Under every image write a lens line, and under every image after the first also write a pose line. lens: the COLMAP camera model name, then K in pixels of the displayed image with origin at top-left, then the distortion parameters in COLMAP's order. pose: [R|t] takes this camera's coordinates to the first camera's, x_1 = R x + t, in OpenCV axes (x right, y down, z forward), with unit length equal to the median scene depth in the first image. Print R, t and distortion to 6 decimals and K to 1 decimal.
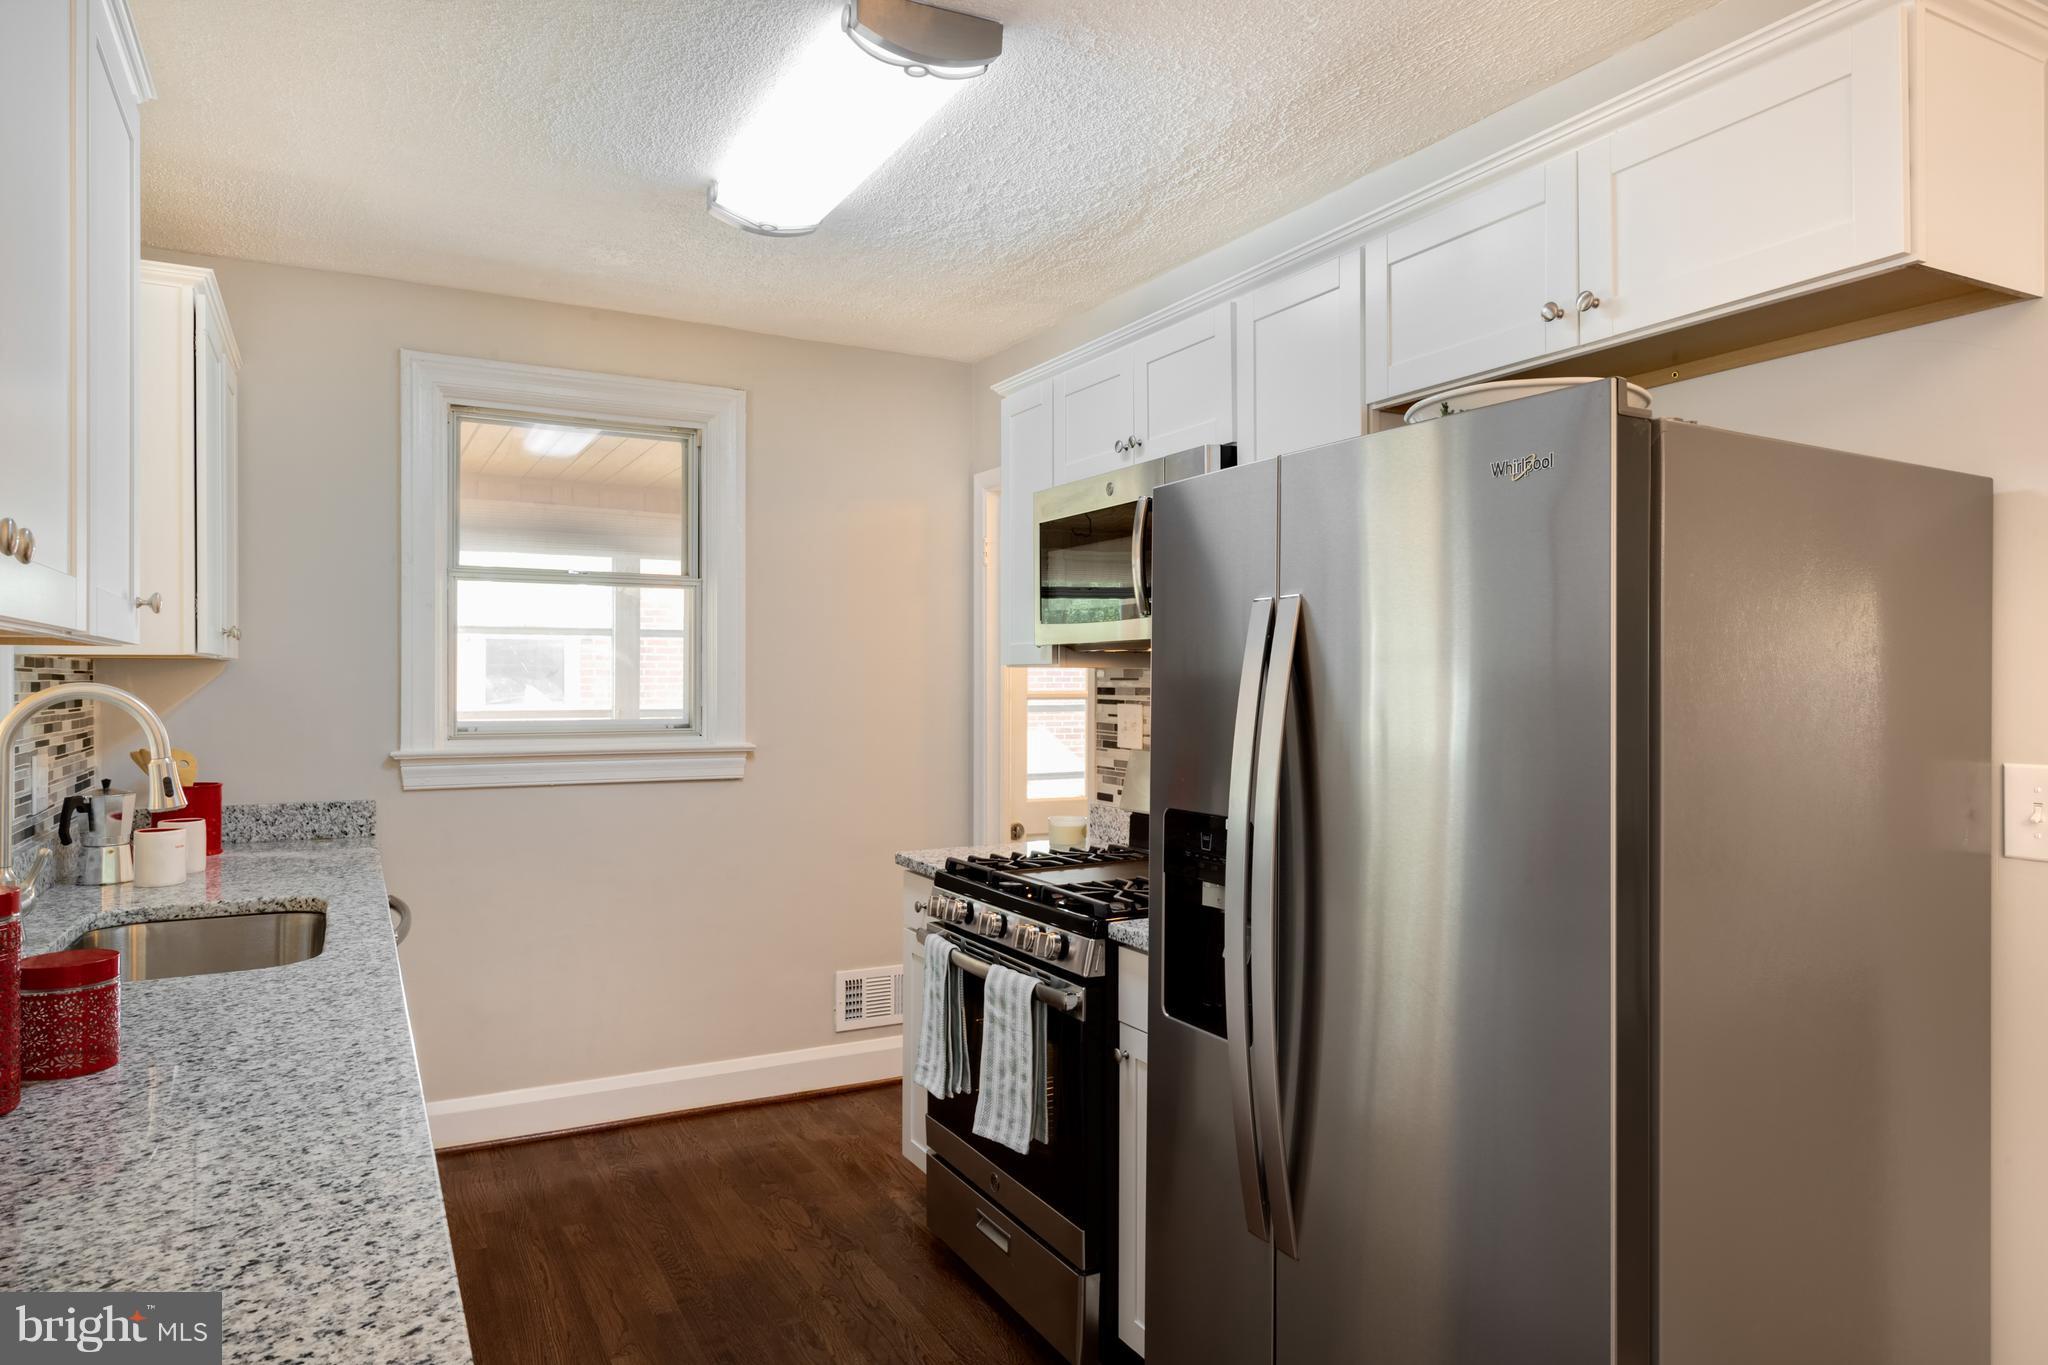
lens RADIAL K [[1256.7, 0, 1039.1], [0, 1256.7, 679.4], [0, 0, 1]] dist [0.015968, -0.003936]
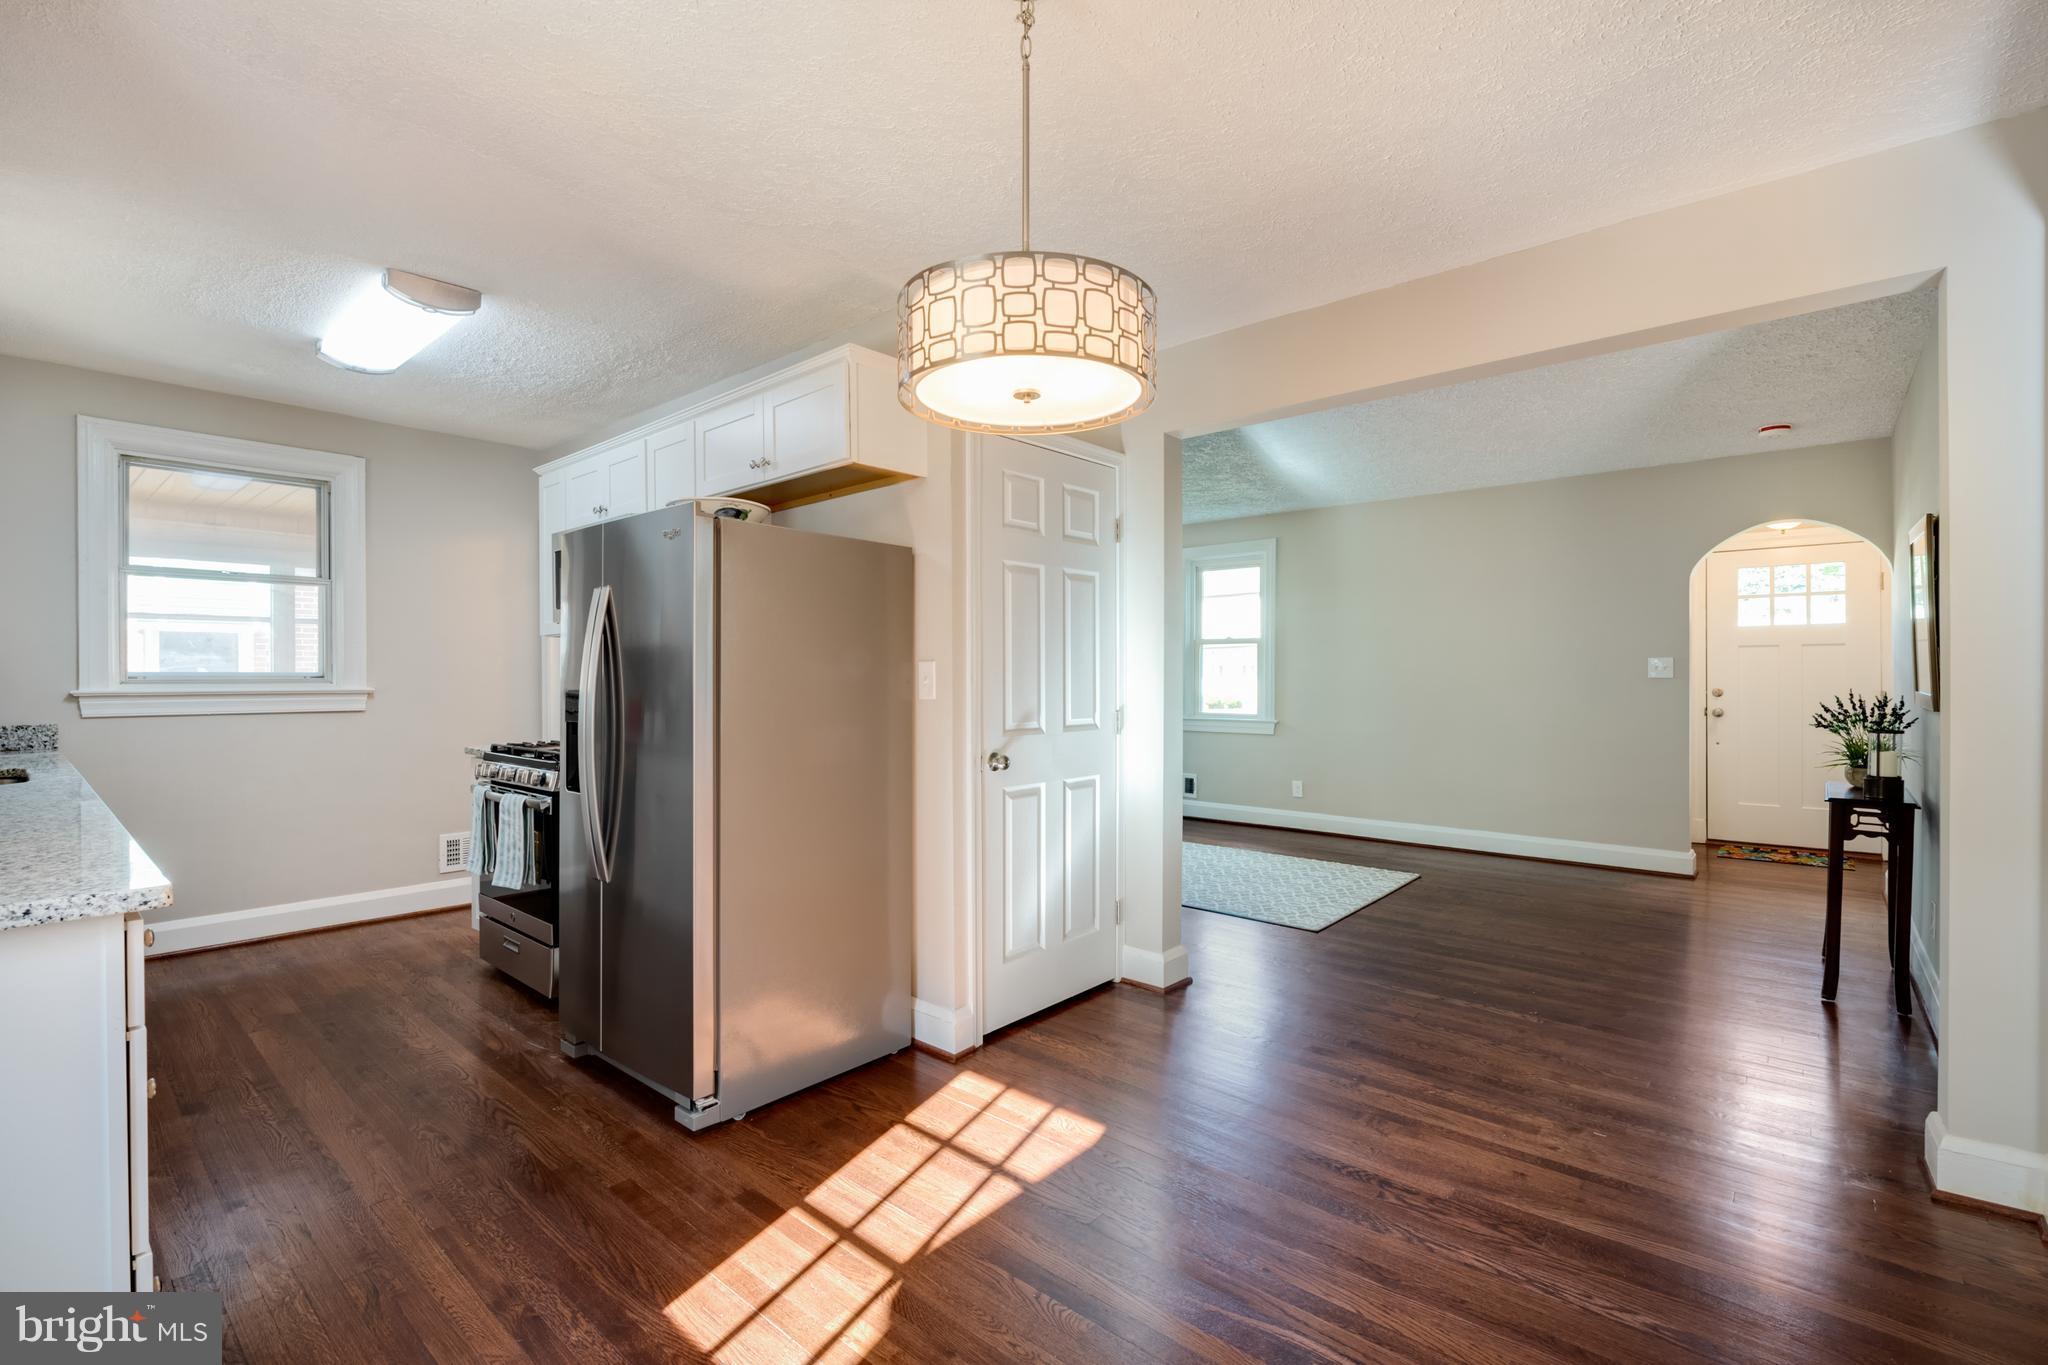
lens RADIAL K [[900.7, 0, 1019.9], [0, 900.7, 681.8], [0, 0, 1]] dist [0.006257, -0.003531]
pose [[0.940915, -0.006114, 0.338587, 0.178519], [0.003721, 0.999963, 0.007716, 0.046710], [-0.338621, -0.006001, 0.940904, -0.381824]]
